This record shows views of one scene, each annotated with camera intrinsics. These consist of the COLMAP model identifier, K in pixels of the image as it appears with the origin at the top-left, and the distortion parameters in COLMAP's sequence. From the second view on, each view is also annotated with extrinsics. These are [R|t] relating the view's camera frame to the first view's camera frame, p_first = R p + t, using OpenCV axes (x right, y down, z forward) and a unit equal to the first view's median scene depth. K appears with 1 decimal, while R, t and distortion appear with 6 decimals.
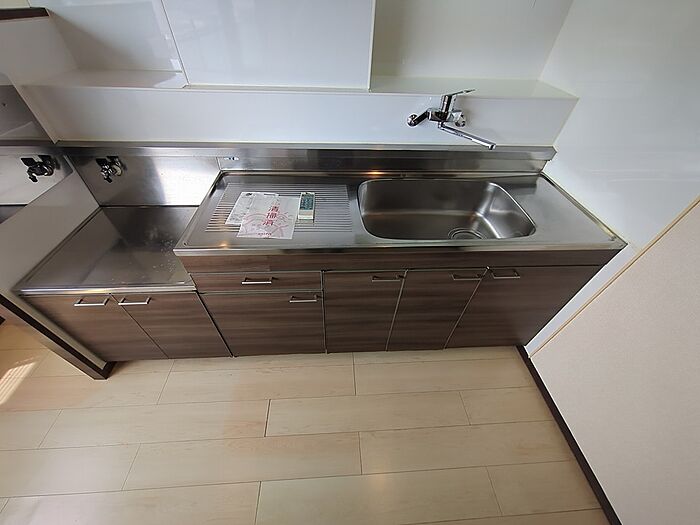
lens RADIAL K [[276.7, 0, 347.3], [0, 276.7, 257.7], [0, 0, 1]] dist [0.000052, 0.000732]
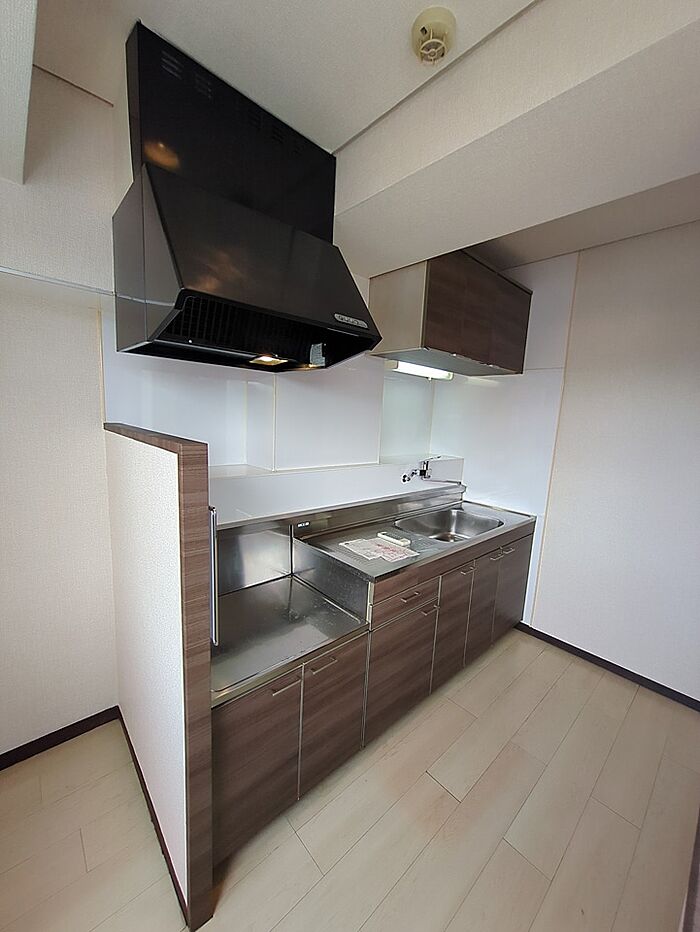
lens RADIAL K [[368.4, 0, 352.7], [0, 368.4, 469.8], [0, 0, 1]] dist [0.000052, 0.000732]
pose [[0.766131, -0.083598, 0.637224, -1.275282], [0.426500, 0.807846, -0.406796, 0.154264], [-0.480772, 0.583435, 0.654570, -0.189425]]
